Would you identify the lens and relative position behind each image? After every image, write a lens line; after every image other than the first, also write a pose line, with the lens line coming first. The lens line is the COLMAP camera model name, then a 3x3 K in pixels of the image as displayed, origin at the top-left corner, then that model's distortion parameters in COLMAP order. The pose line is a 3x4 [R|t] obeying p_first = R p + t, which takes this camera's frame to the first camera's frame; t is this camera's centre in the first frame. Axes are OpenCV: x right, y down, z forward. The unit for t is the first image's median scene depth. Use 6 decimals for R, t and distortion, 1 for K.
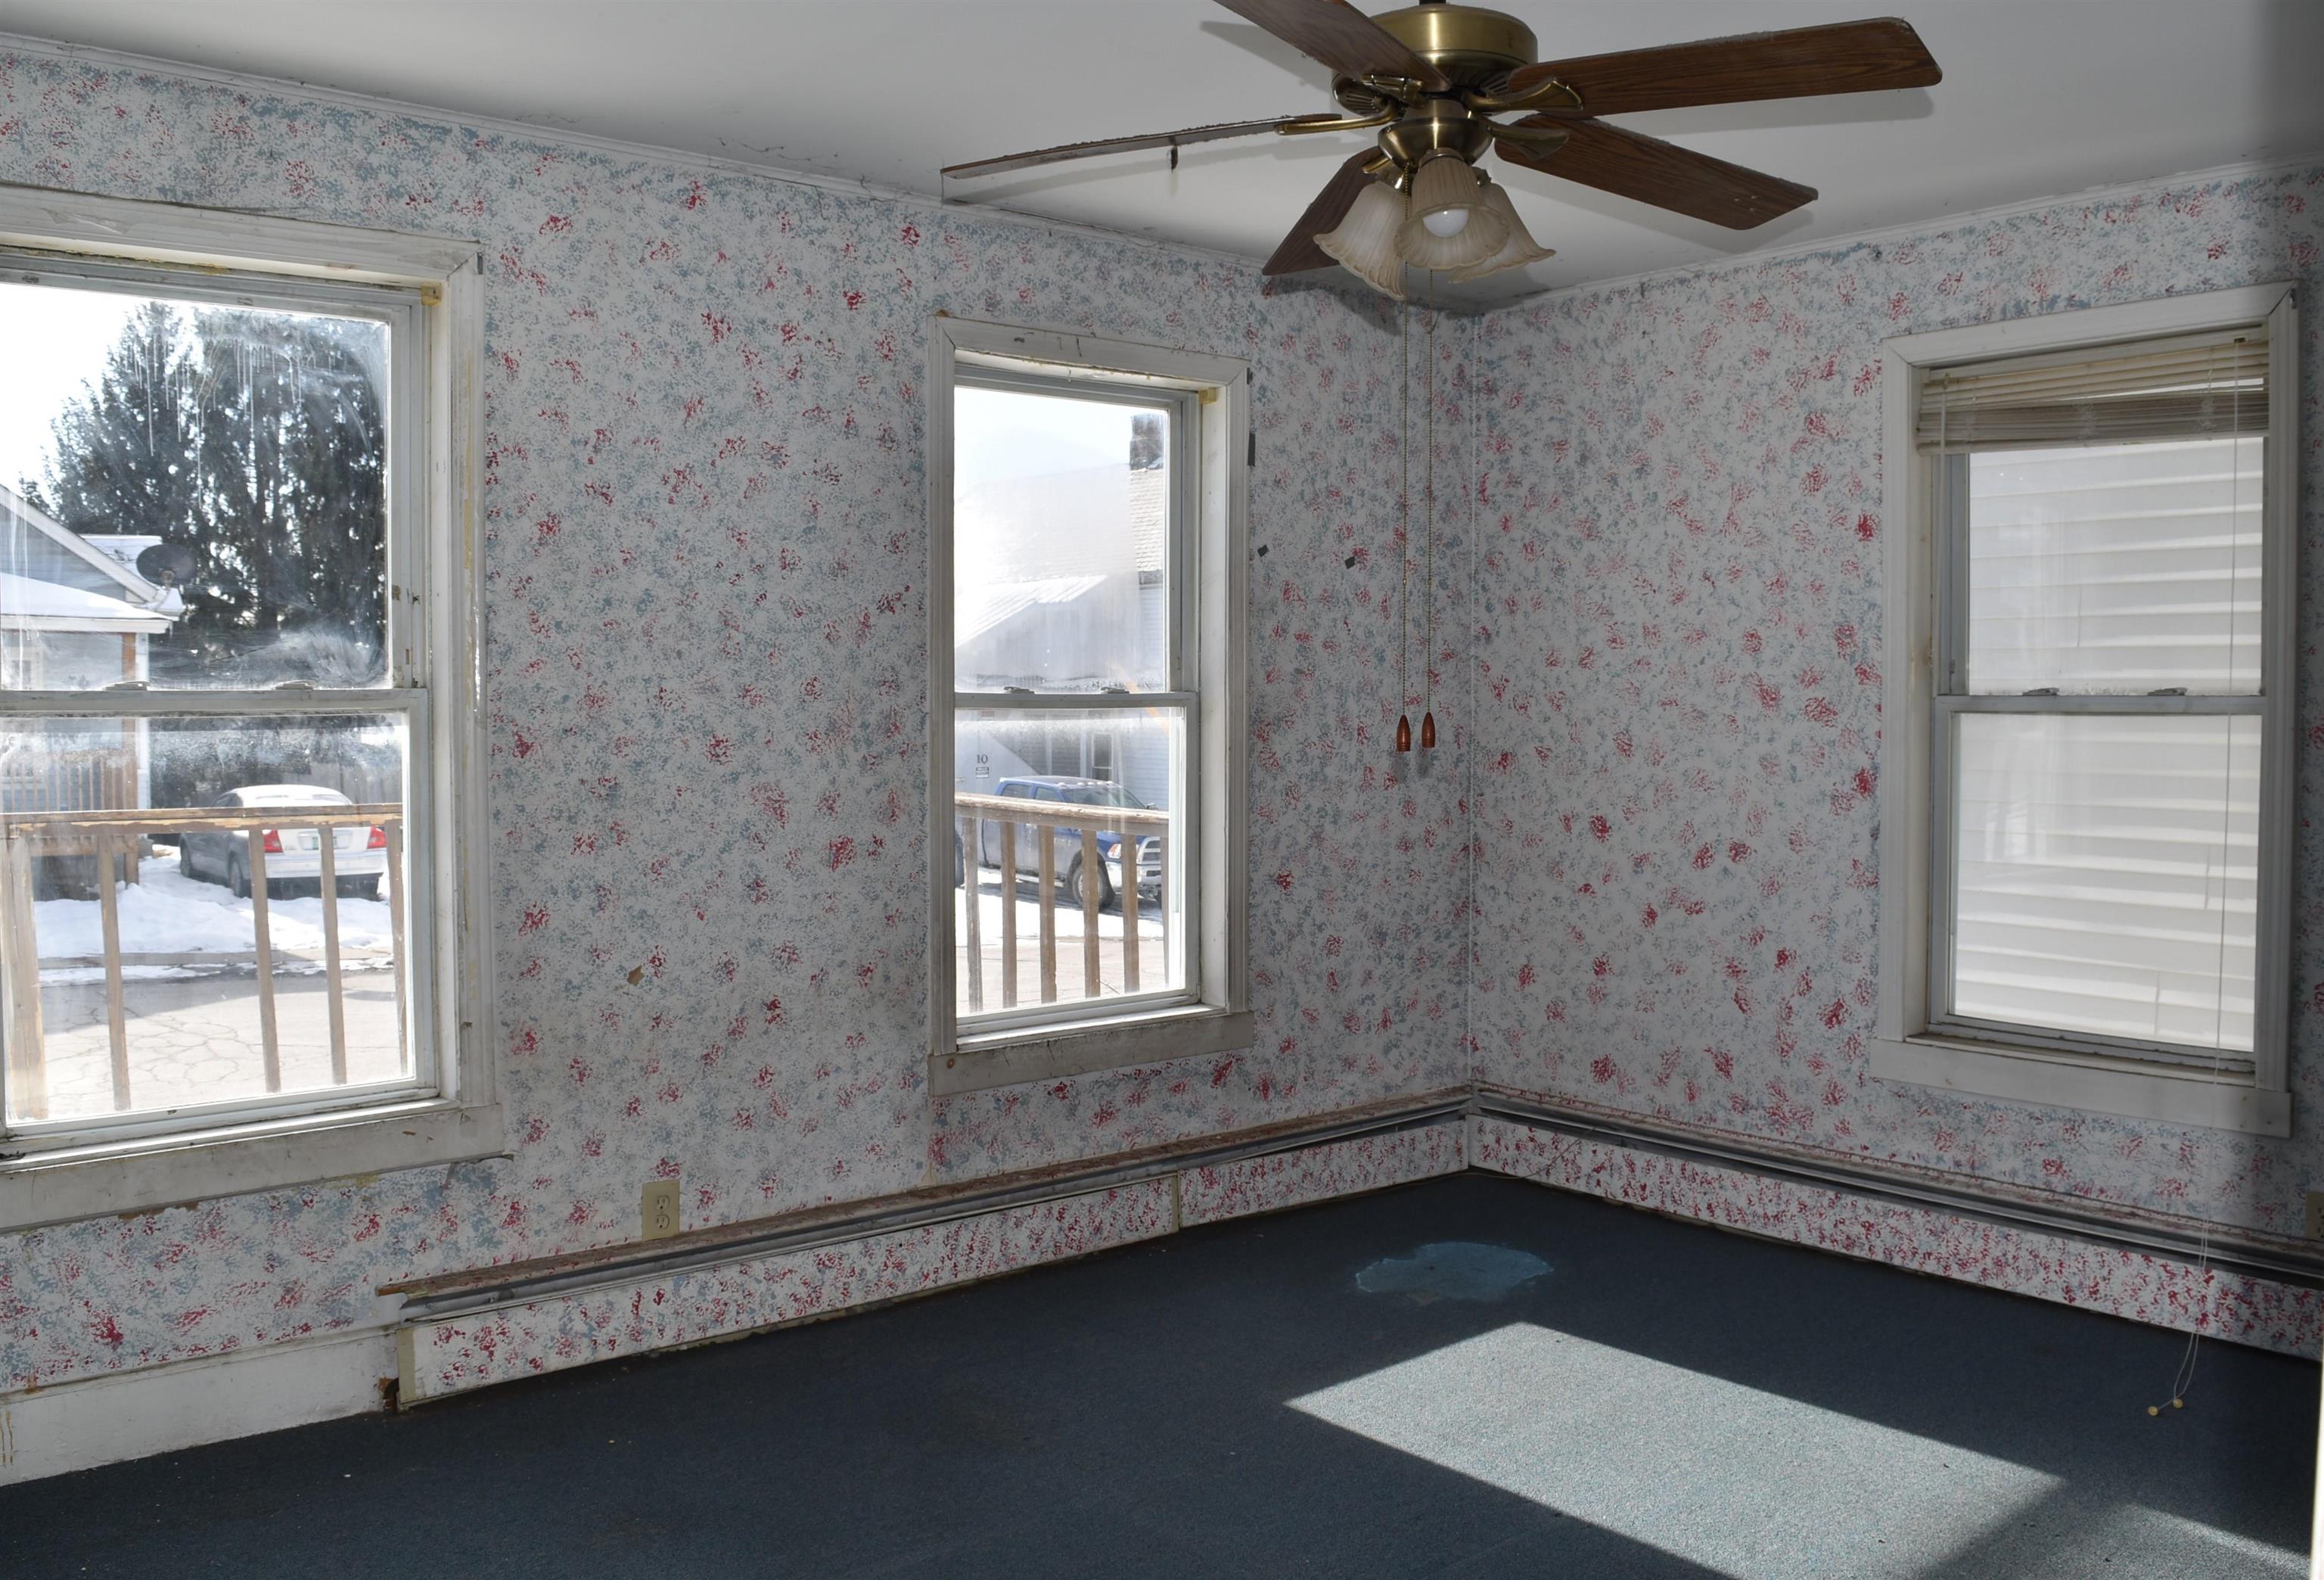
lens RADIAL K [[1911.5, 0, 1162.0], [0, 1911.5, 790.0], [0, 0, 1]] dist [-0.084850, 0.010018]
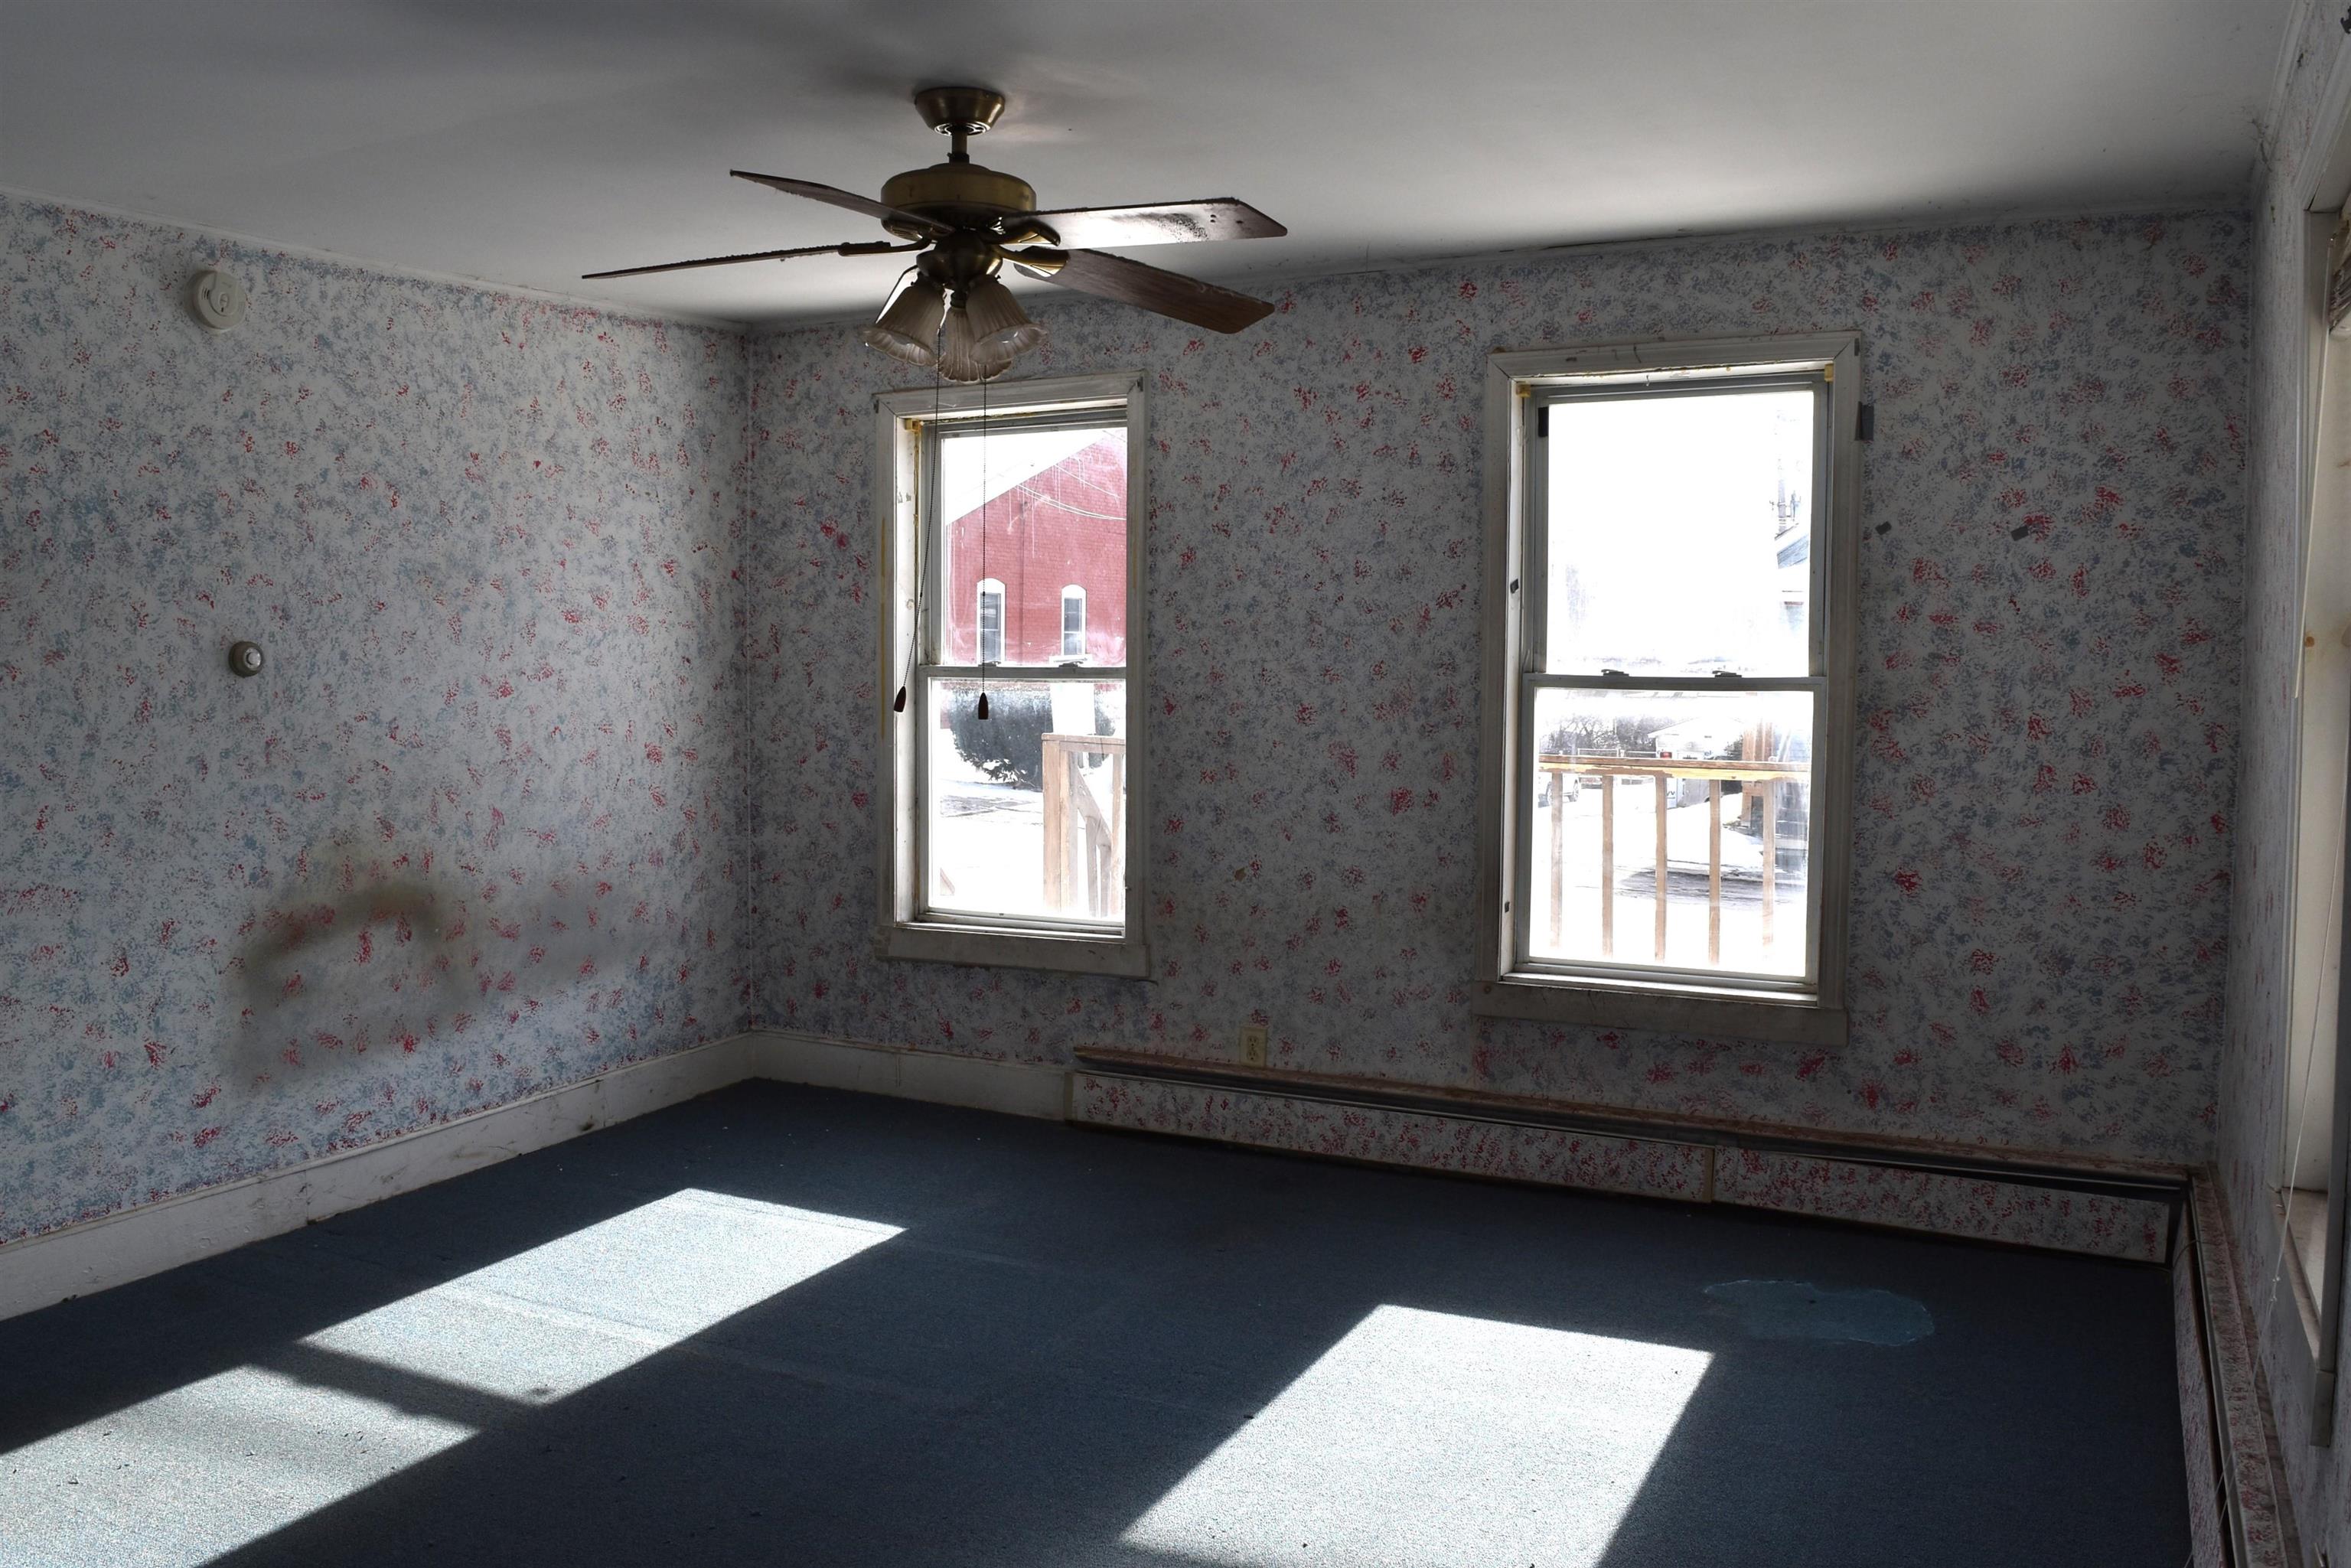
lens RADIAL K [[1935.2, 0, 1175.5], [0, 1935.2, 784.0], [0, 0, 1]] dist [-0.093520, 0.003446]
pose [[0.392484, 0.066712, -0.917336, 0.904338], [-0.048353, 0.997483, 0.051852, -0.035743], [0.918487, 0.024005, 0.394722, 0.354498]]
